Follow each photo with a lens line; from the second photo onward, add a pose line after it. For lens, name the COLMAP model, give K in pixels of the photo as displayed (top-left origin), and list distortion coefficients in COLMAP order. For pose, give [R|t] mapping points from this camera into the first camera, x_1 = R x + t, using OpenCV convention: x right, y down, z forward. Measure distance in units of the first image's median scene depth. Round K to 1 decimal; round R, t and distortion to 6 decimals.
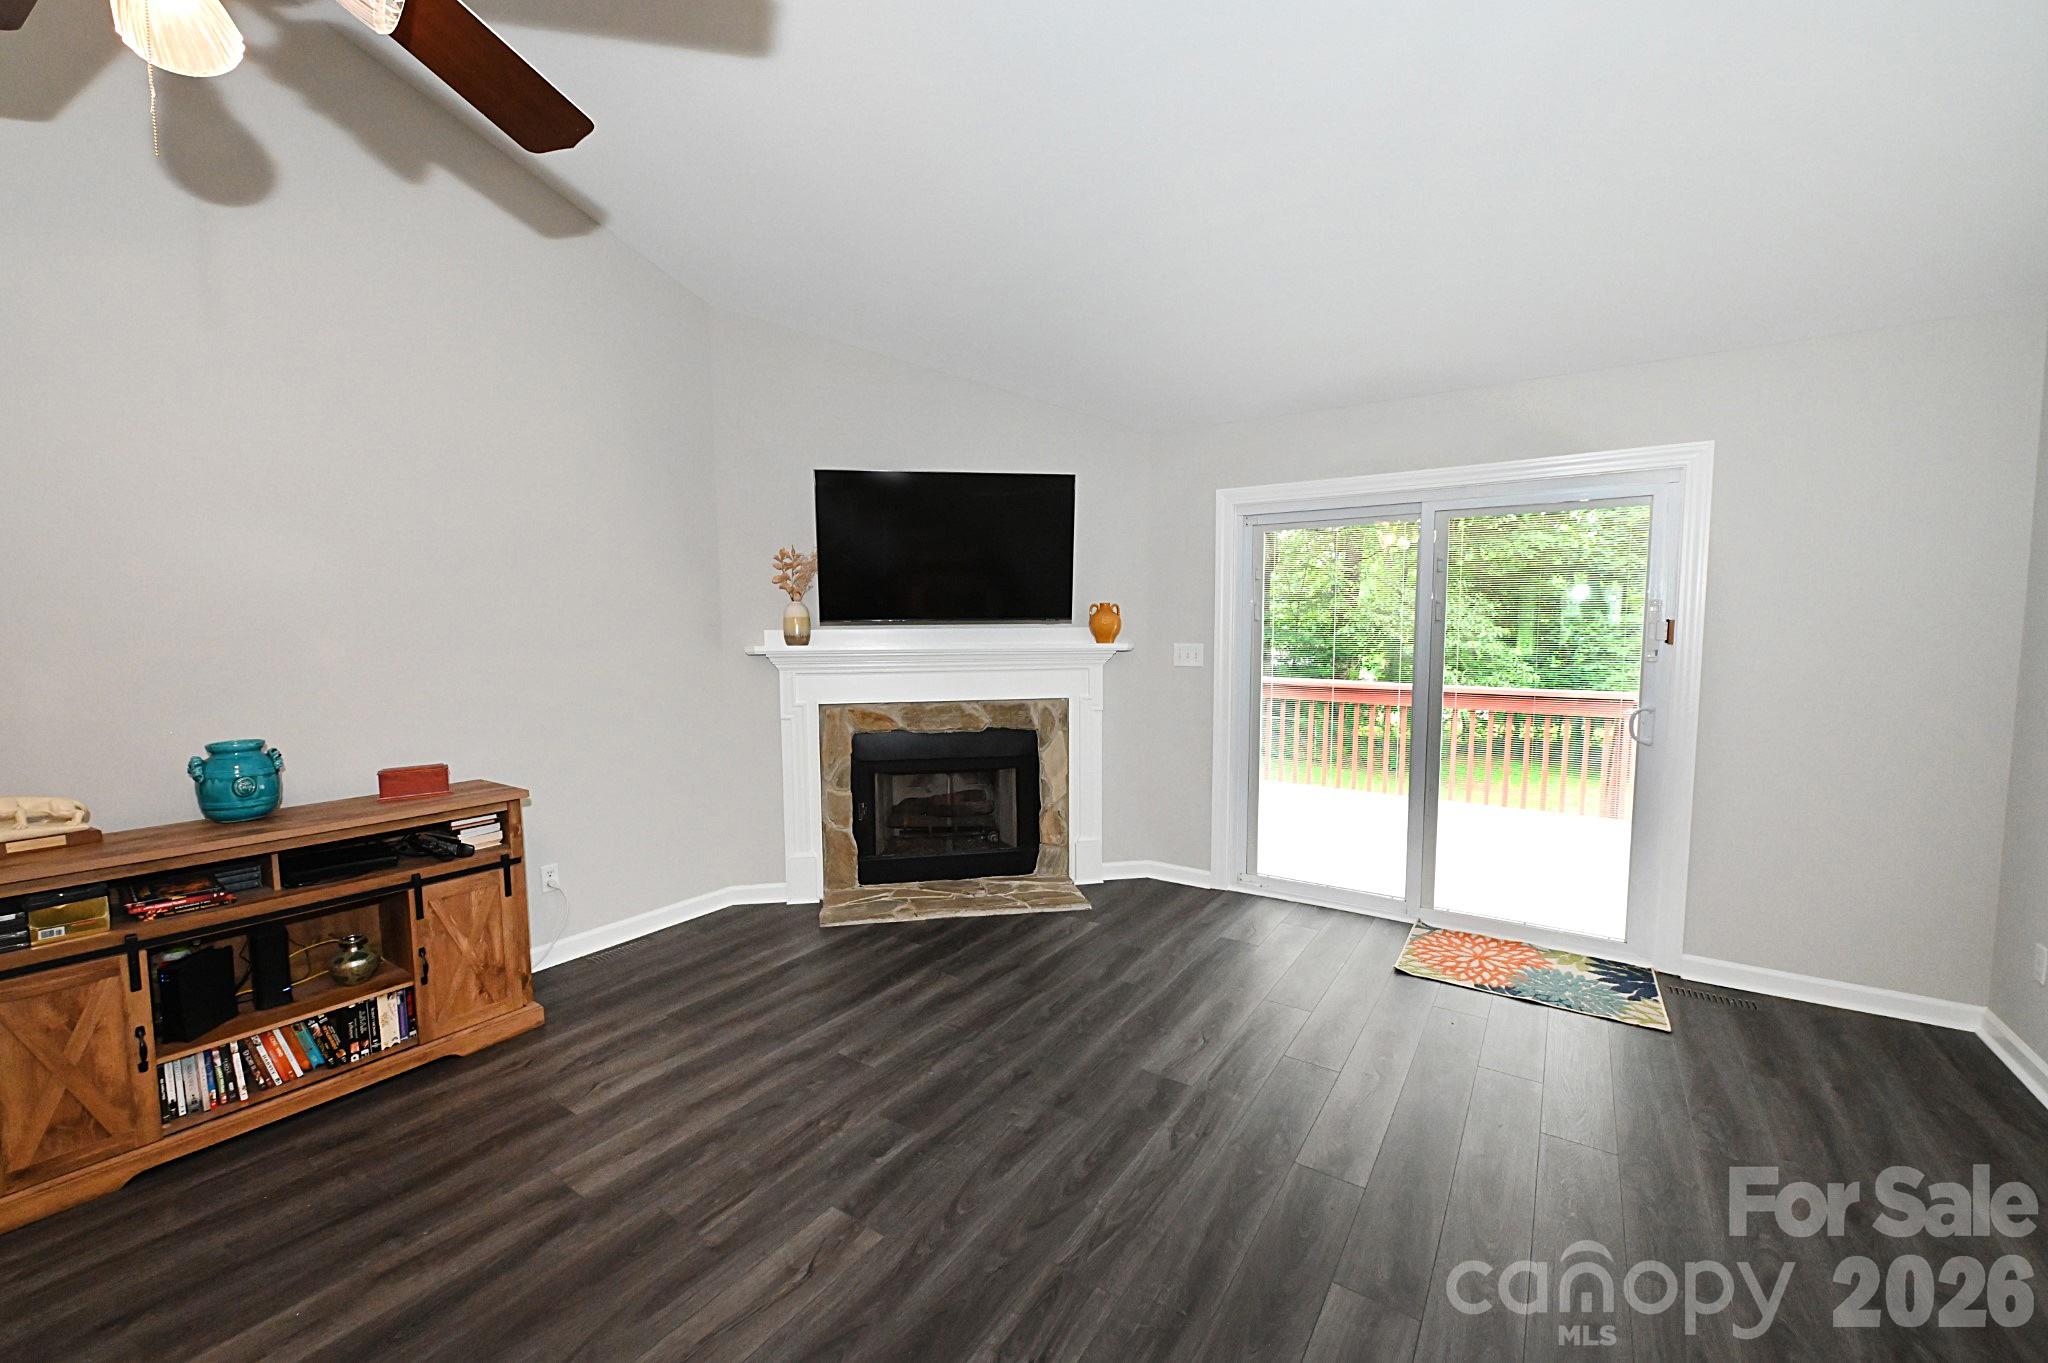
lens RADIAL K [[805.1, 0, 1014.6], [0, 805.1, 674.2], [0, 0, 1]] dist [-0.008166, -0.001056]
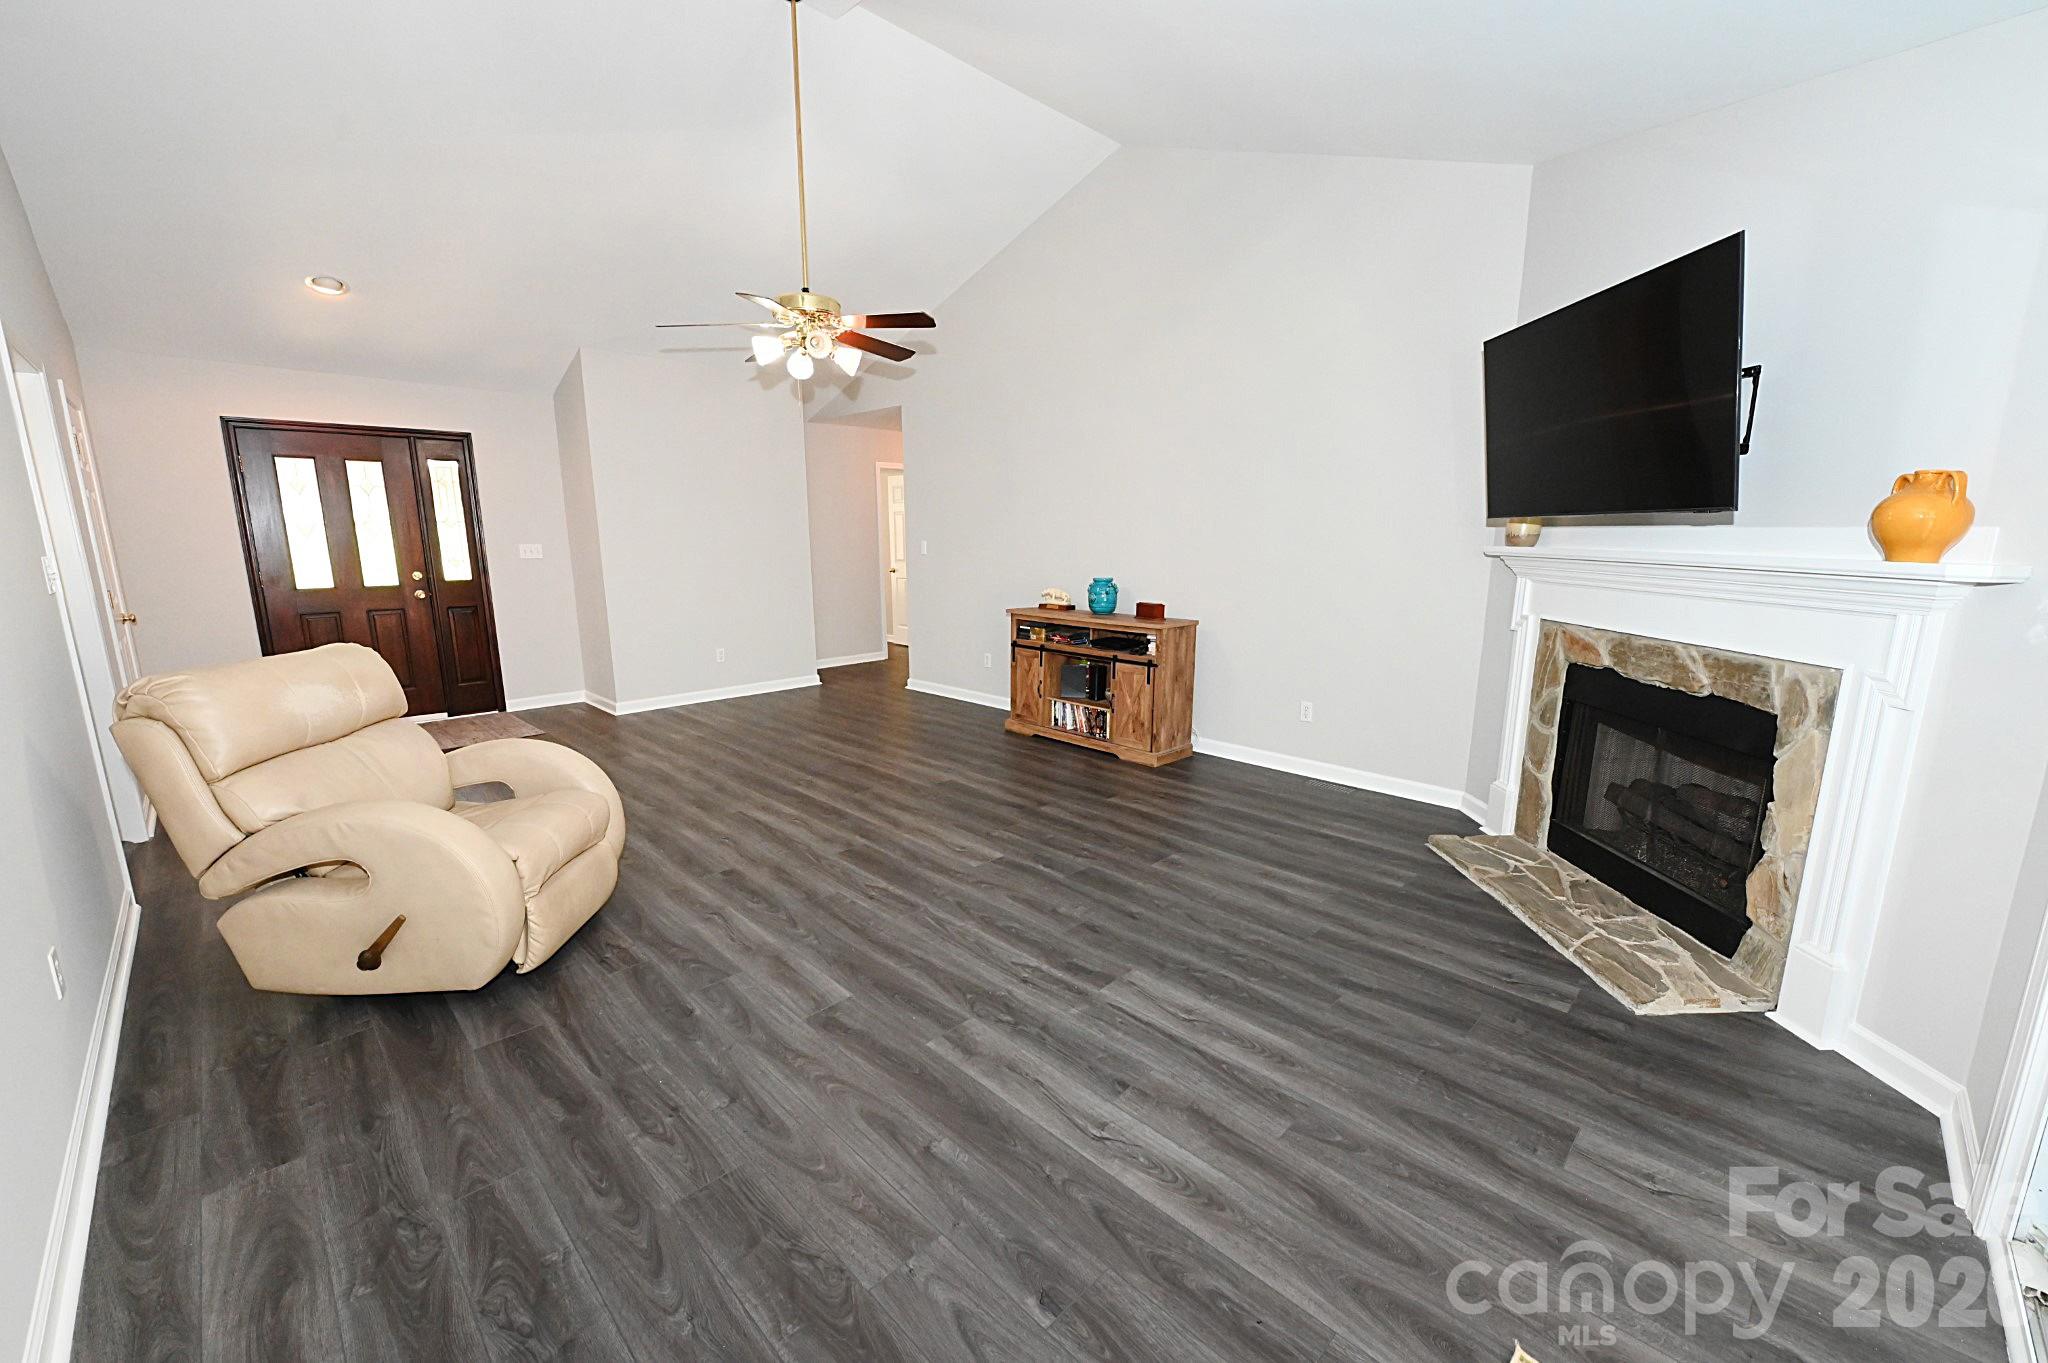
lens RADIAL K [[805.1, 0, 1025.5], [0, 805.1, 699.2], [0, 0, 1]] dist [-0.008166, -0.001056]
pose [[-0.184041, 0.205759, -0.961141, 0.708812], [-0.054148, 0.974237, 0.218931, -0.036803], [0.981426, 0.092336, -0.168158, 0.654419]]
